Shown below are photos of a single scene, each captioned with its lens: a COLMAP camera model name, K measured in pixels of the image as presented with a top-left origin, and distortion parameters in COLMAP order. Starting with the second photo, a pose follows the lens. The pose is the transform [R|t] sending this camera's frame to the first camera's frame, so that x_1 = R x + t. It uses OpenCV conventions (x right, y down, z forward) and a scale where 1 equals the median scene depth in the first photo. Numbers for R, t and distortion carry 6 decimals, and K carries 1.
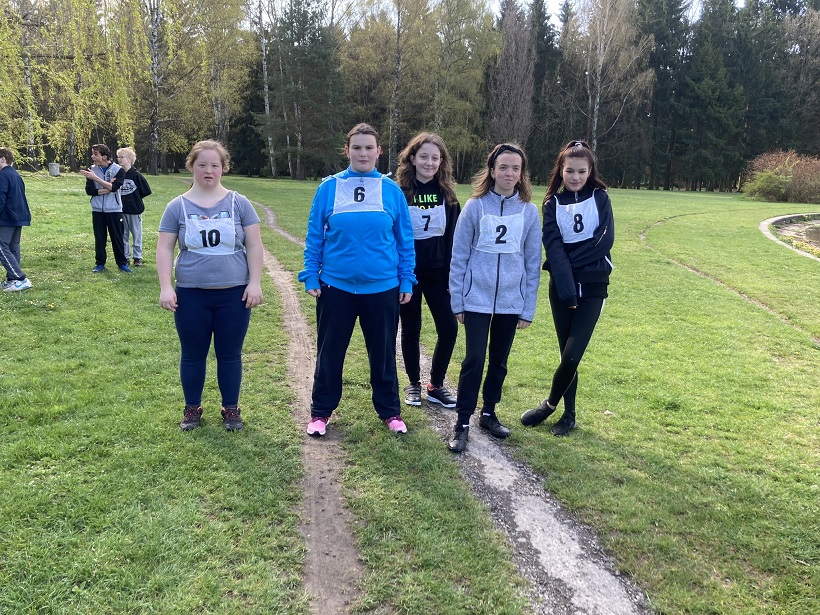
lens RADIAL K [[670.9, 0, 415.1], [0, 670.9, 301.0], [0, 0, 1]] dist [0.020417, -0.014006]
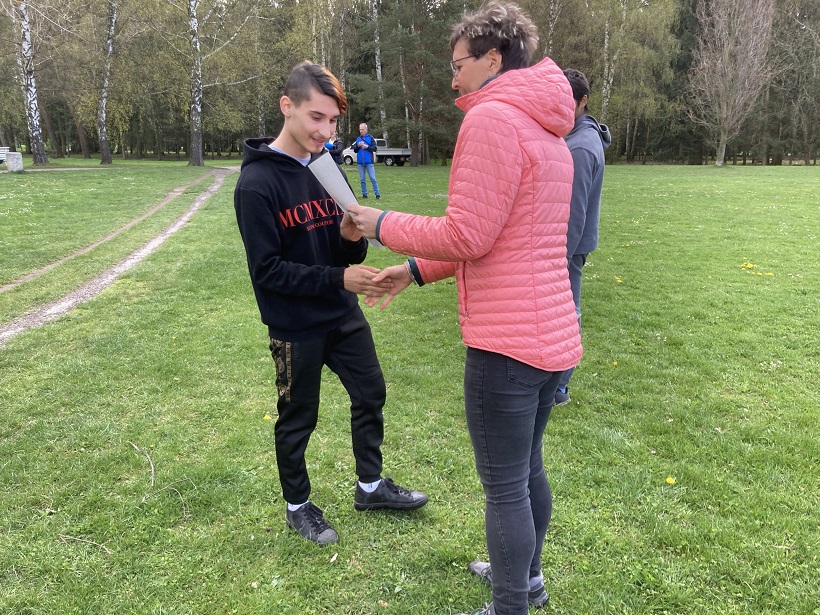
lens RADIAL K [[670.9, 0, 415.9], [0, 670.9, 319.0], [0, 0, 1]] dist [0.020417, -0.014006]
pose [[0.977046, 0.025632, -0.211482, -0.007970], [-0.014064, 0.998330, 0.056022, -0.046059], [0.212564, -0.051761, 0.975775, 0.236325]]
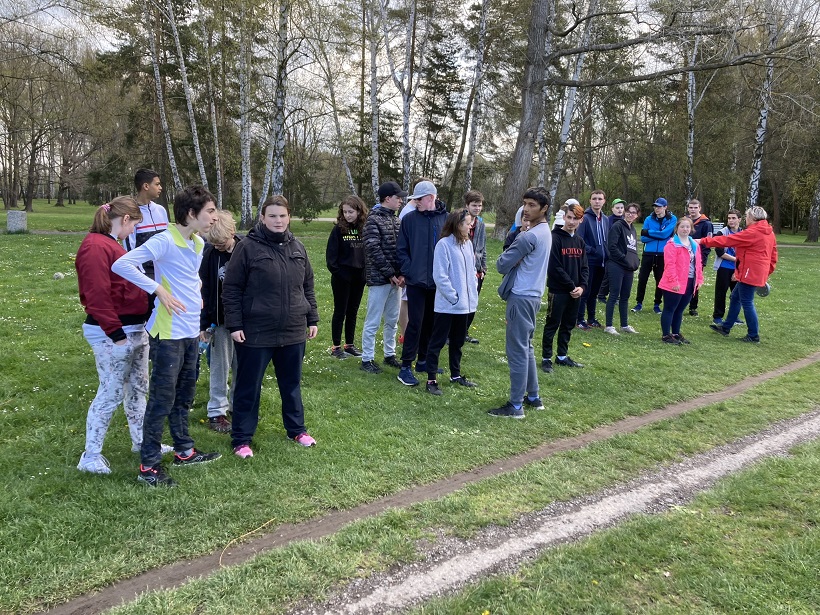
lens RADIAL K [[670.9, 0, 416.0], [0, 670.9, 304.1], [0, 0, 1]] dist [0.020417, -0.014006]
pose [[0.426094, 0.112638, -0.897639, -0.017348], [-0.193409, 0.980621, 0.031243, -0.044495], [0.883763, 0.160299, 0.439622, 0.214941]]
